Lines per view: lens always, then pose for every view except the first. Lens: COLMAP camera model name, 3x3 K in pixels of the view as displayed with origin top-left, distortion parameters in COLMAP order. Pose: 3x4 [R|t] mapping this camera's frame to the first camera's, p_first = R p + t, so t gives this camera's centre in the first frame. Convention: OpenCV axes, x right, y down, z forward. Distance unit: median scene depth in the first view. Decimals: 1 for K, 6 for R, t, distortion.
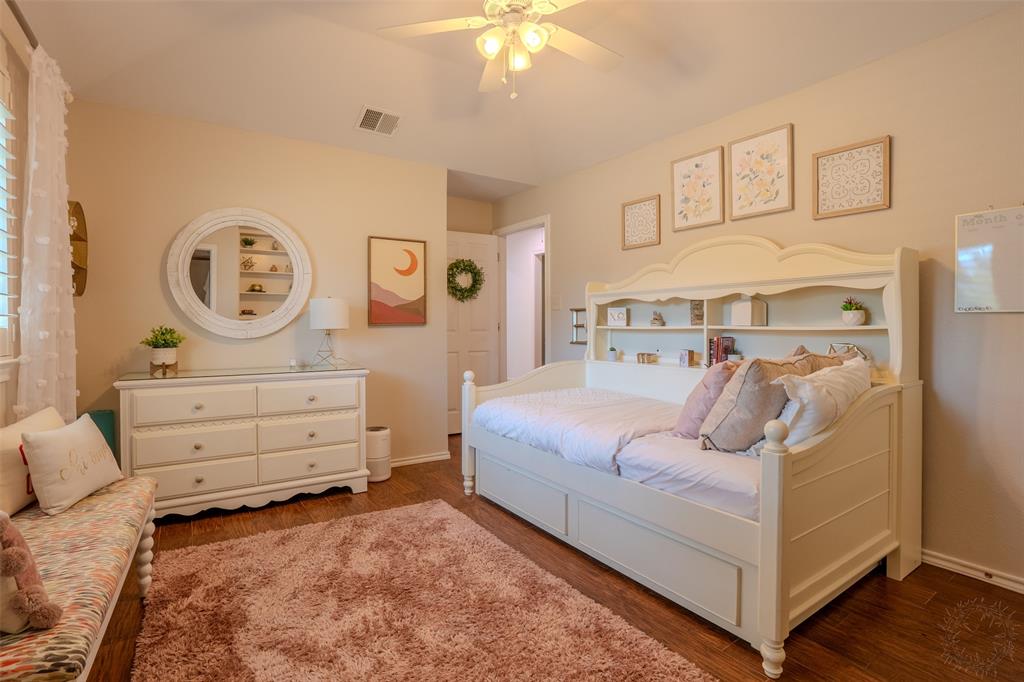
lens RADIAL K [[493.9, 0, 509.9], [0, 493.9, 327.9], [0, 0, 1]] dist [-0.059616, 0.031702]
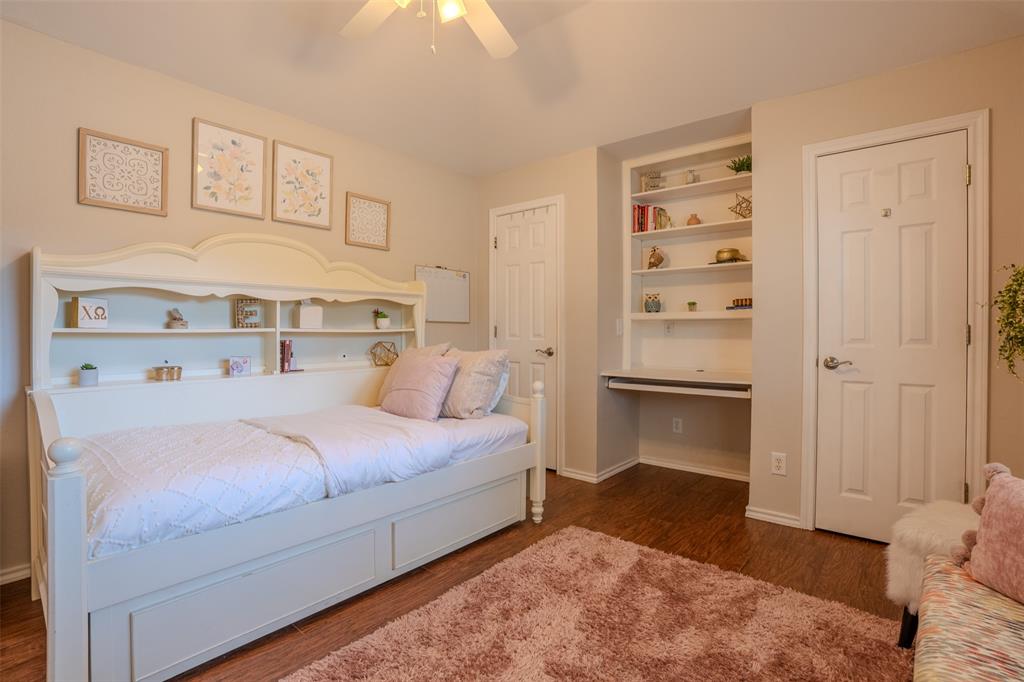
lens RADIAL K [[479.1, 0, 514.5], [0, 479.1, 336.6], [0, 0, 1]] dist [-0.073395, 0.028587]
pose [[-0.272236, -0.012881, 0.962144, -0.601376], [0.002603, 0.999897, 0.014123, -0.000247], [-0.962227, 0.006349, -0.272174, 0.825843]]
